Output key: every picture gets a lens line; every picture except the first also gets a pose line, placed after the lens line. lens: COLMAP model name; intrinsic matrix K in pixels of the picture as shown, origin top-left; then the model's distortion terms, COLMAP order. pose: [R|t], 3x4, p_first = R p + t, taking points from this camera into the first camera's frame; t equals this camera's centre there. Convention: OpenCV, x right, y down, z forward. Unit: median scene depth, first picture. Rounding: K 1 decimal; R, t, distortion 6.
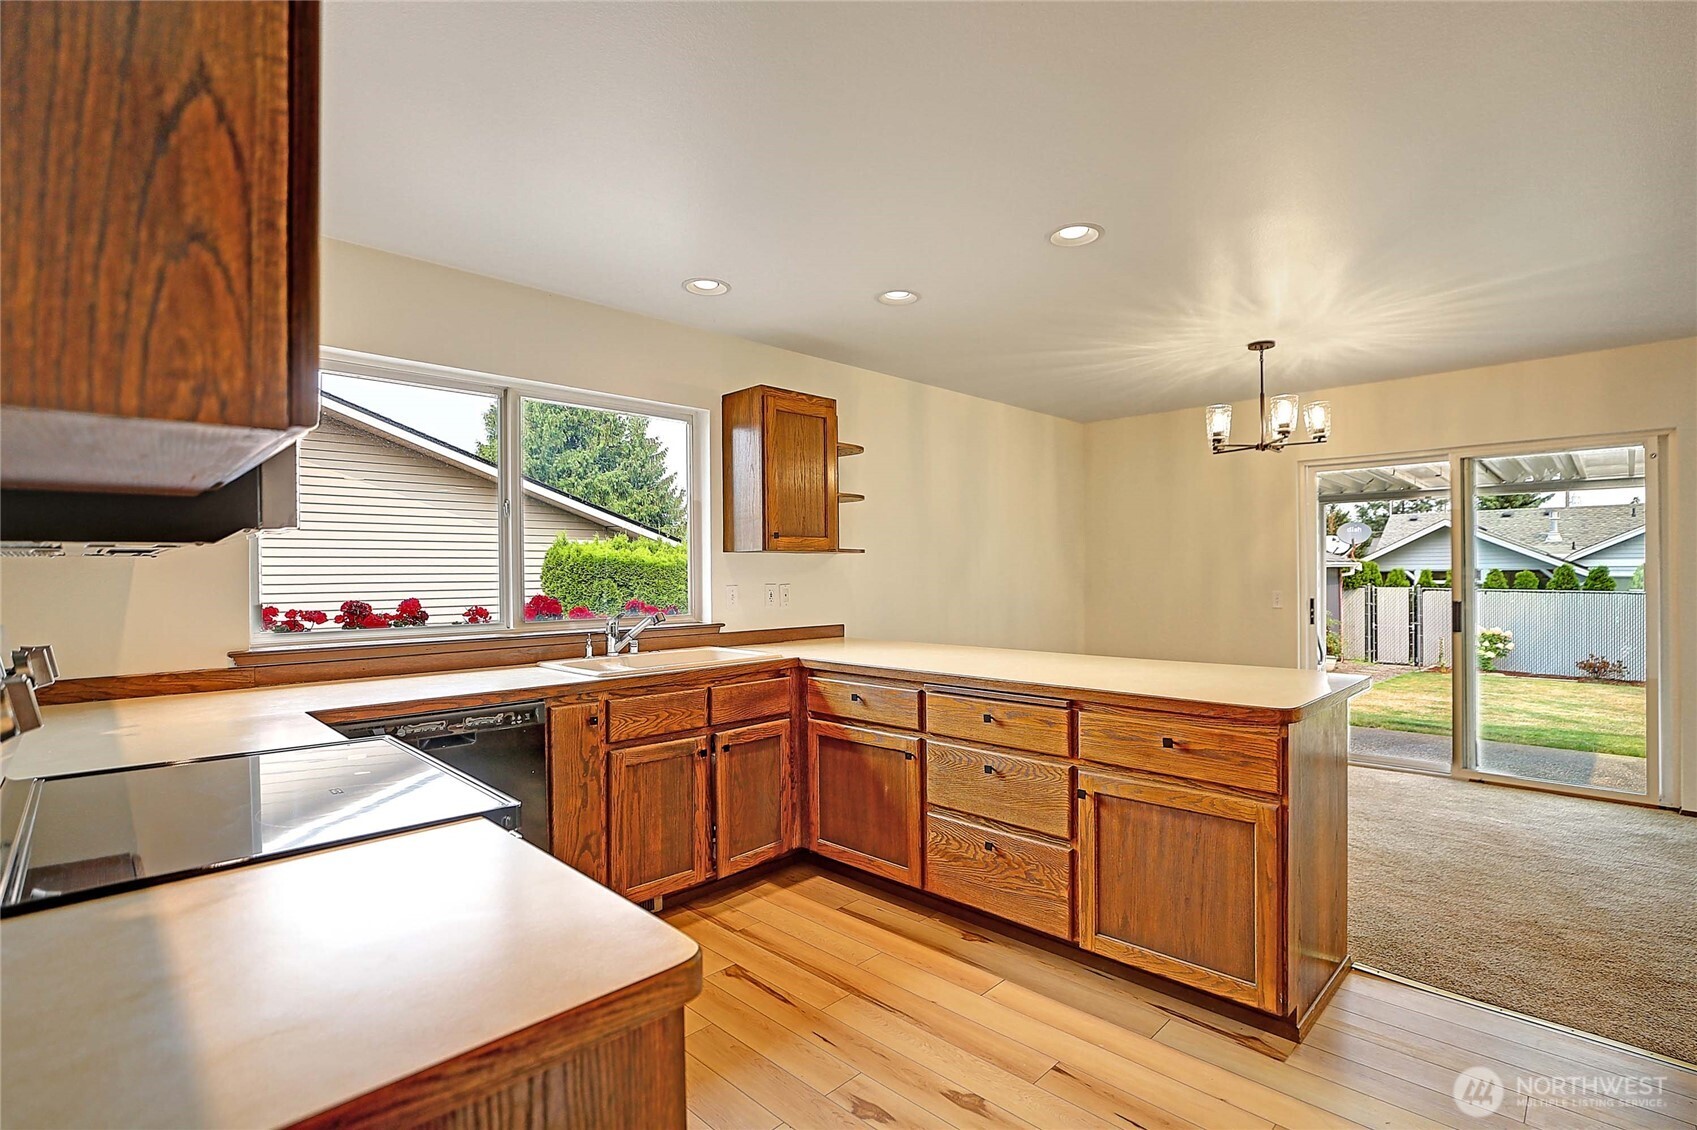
lens RADIAL K [[795.5, 0, 853.5], [0, 795.5, 579.7], [0, 0, 1]] dist [-0.020598, -0.000114]
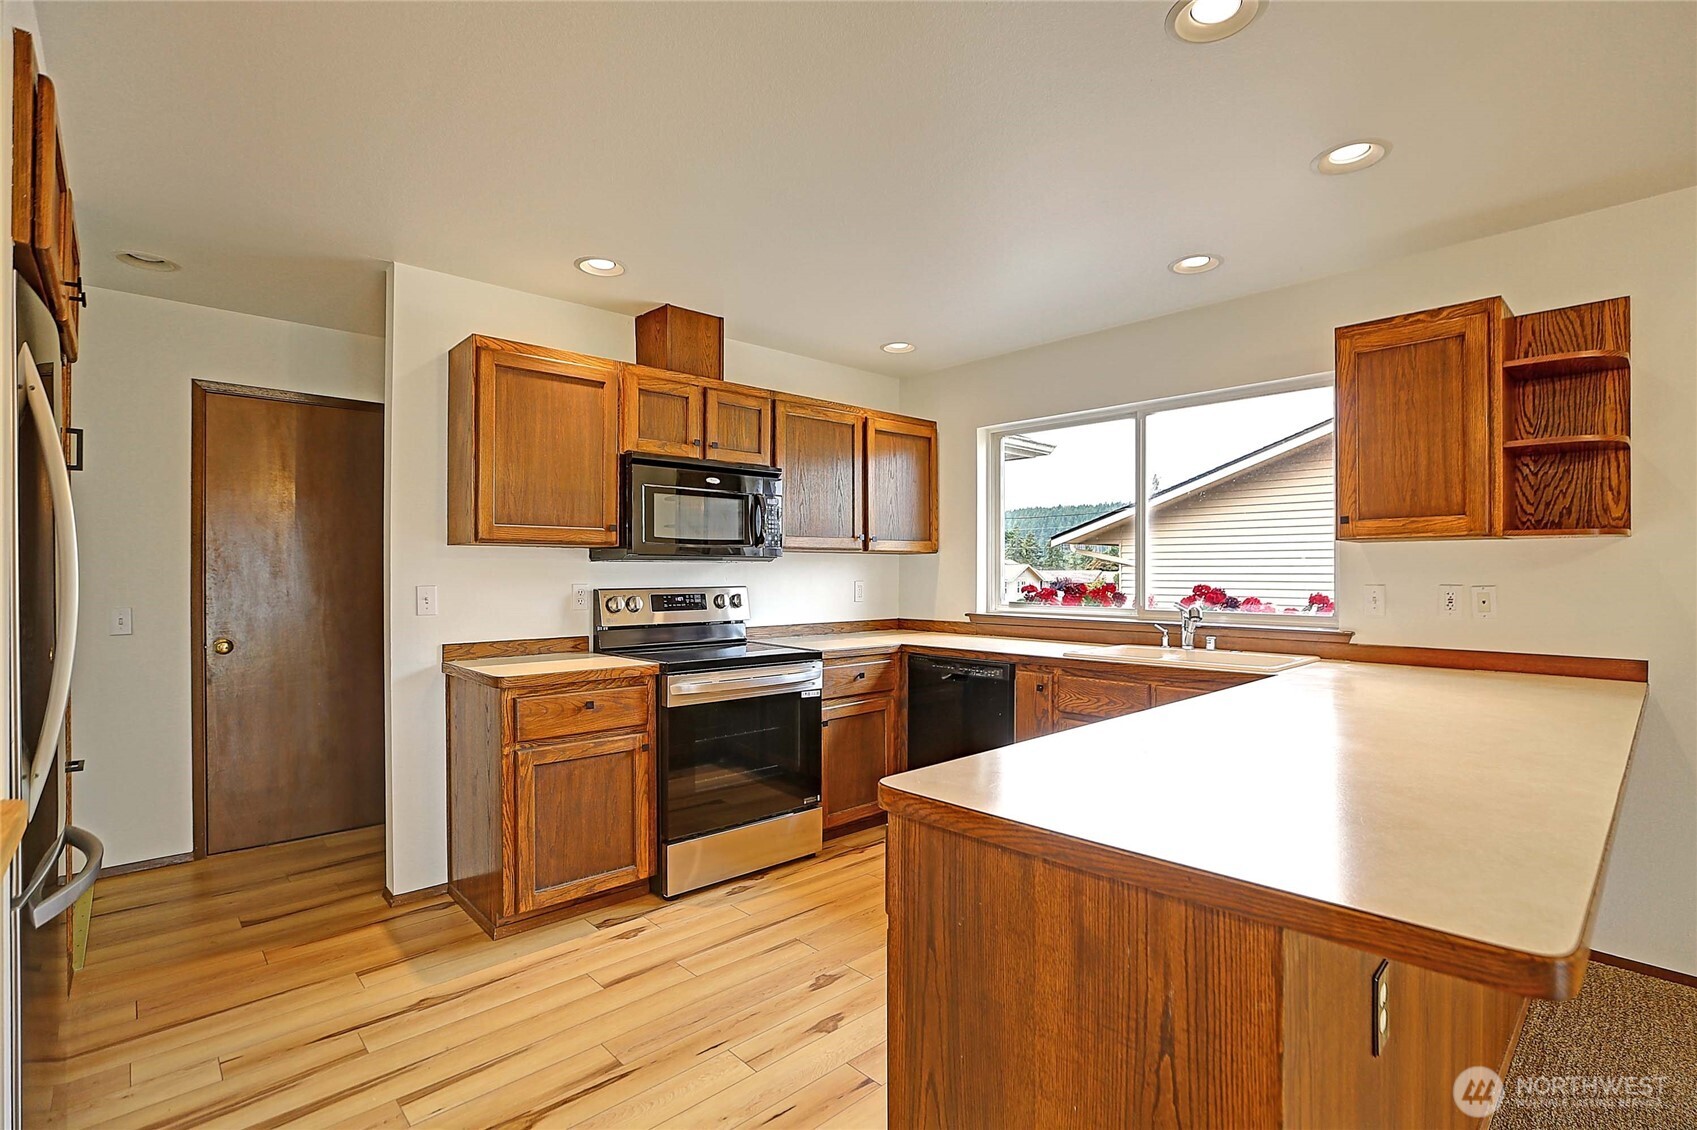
lens RADIAL K [[783.8, 0, 867.2], [0, 783.8, 569.5], [0, 0, 1]] dist [-0.022491, 0.008879]
pose [[-0.040595, 0.000688, -0.999175, 0.637508], [-0.006906, 0.999976, 0.000969, -0.004626], [0.999152, 0.006939, -0.040589, 0.546020]]
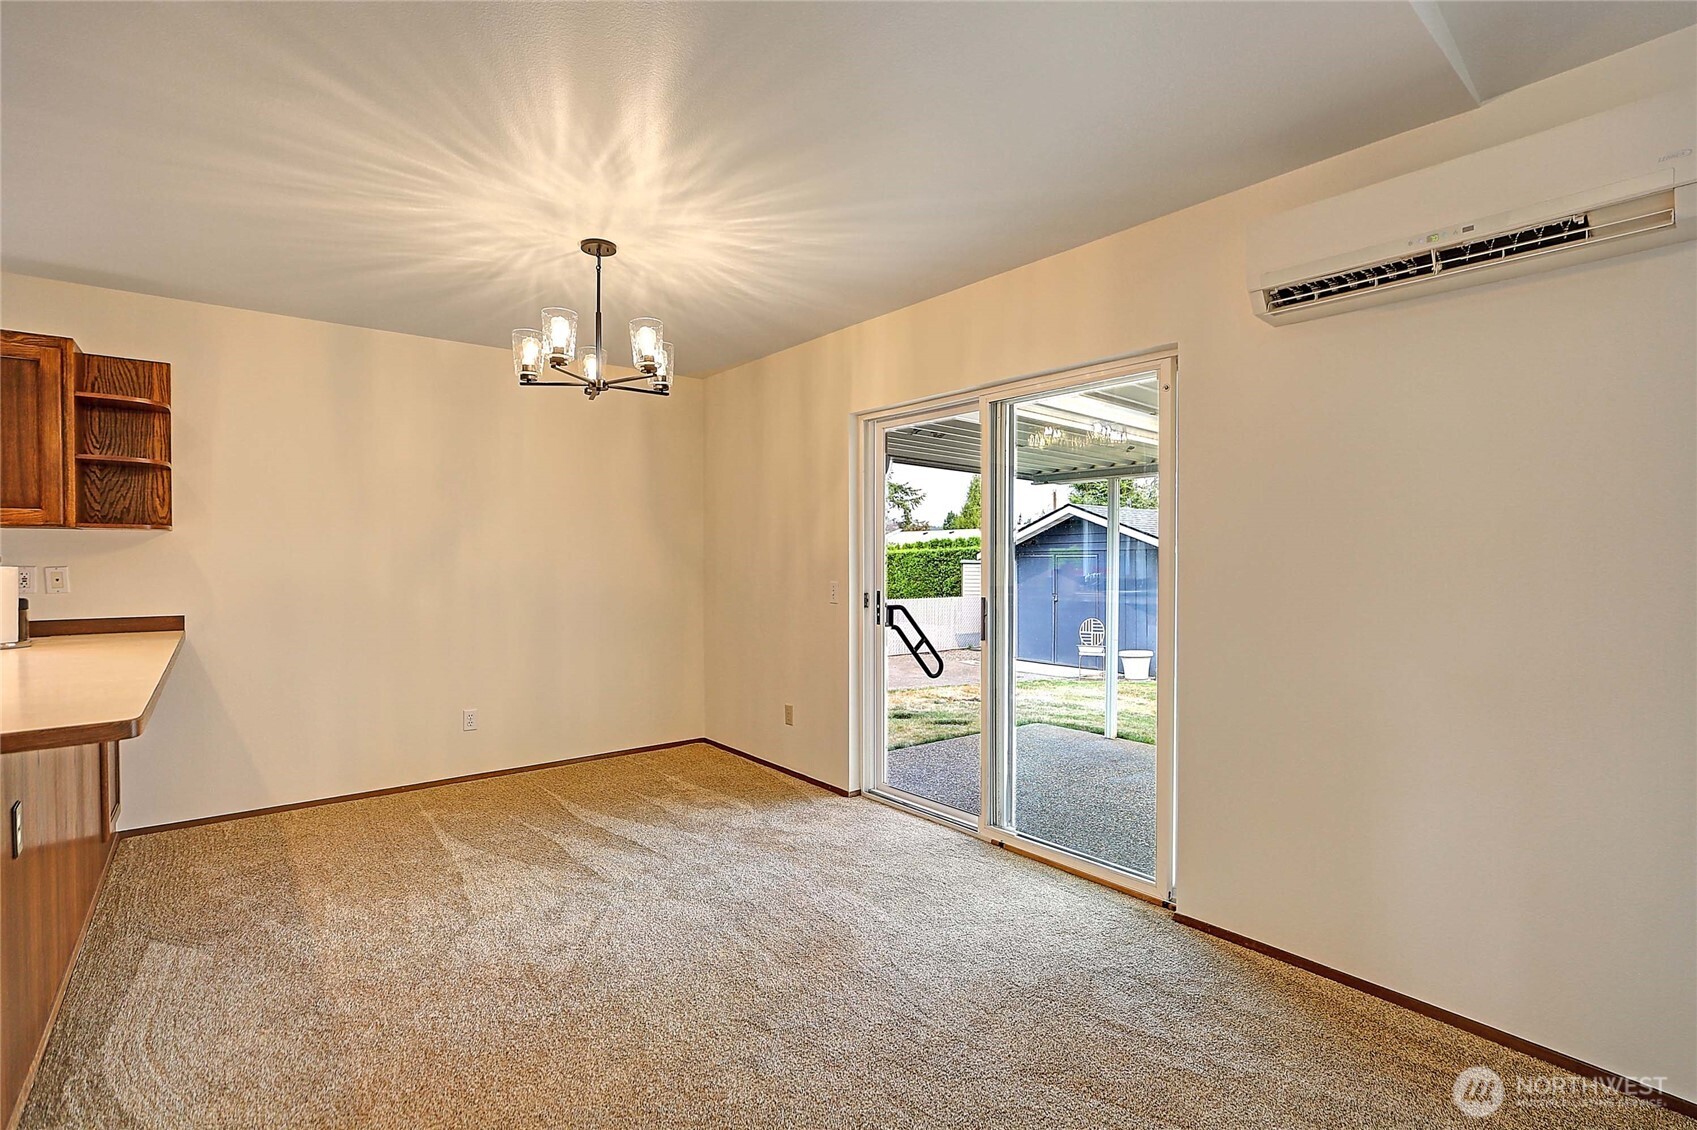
lens RADIAL K [[783.8, 0, 867.2], [0, 783.8, 569.5], [0, 0, 1]] dist [-0.022491, 0.008879]
pose [[0.994117, 0.010410, -0.107810, 0.899327], [-0.009112, 0.999880, 0.012528, -0.008571], [0.107927, -0.011472, 0.994093, 0.320179]]
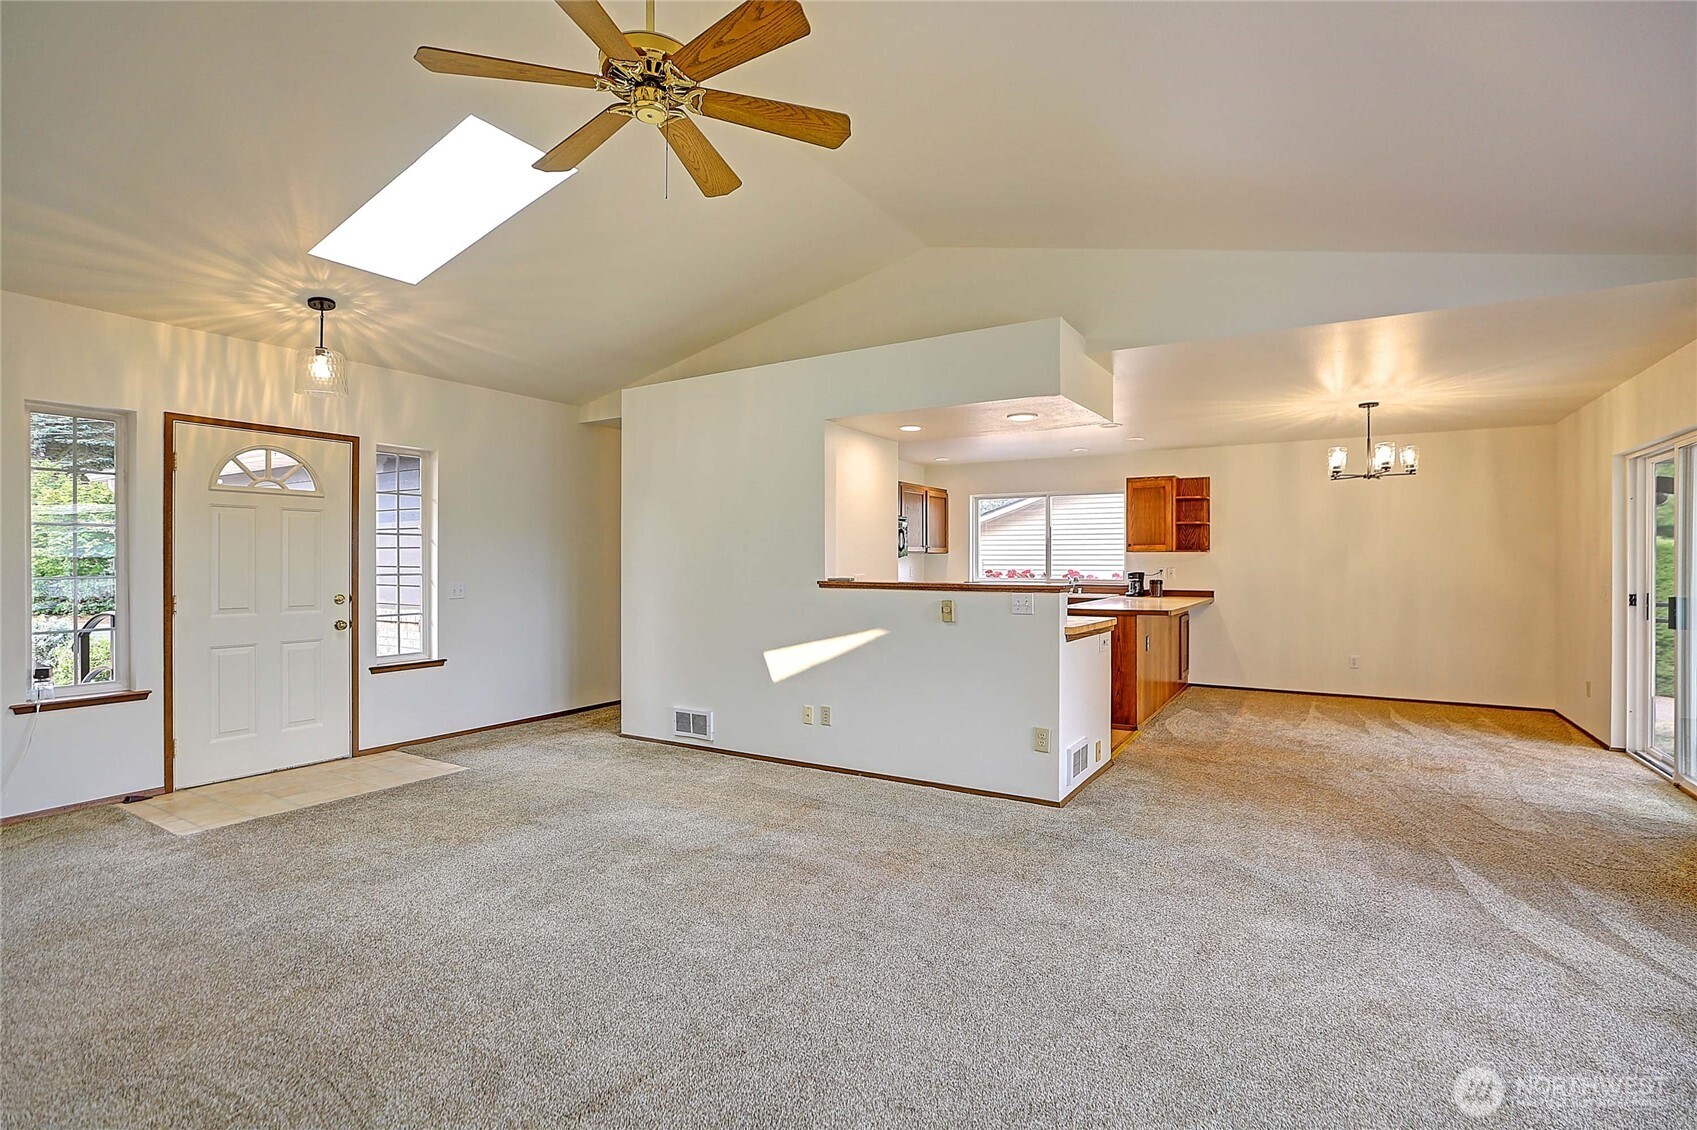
lens RADIAL K [[779.8, 0, 848.5], [0, 779.8, 565.0], [0, 0, 1]] dist [-0.013379, 0.000058]
pose [[0.211843, 0.012994, -0.977217, 1.781406], [-0.008361, 0.999899, 0.011483, -0.017426], [0.977268, 0.005738, 0.211931, -0.219430]]
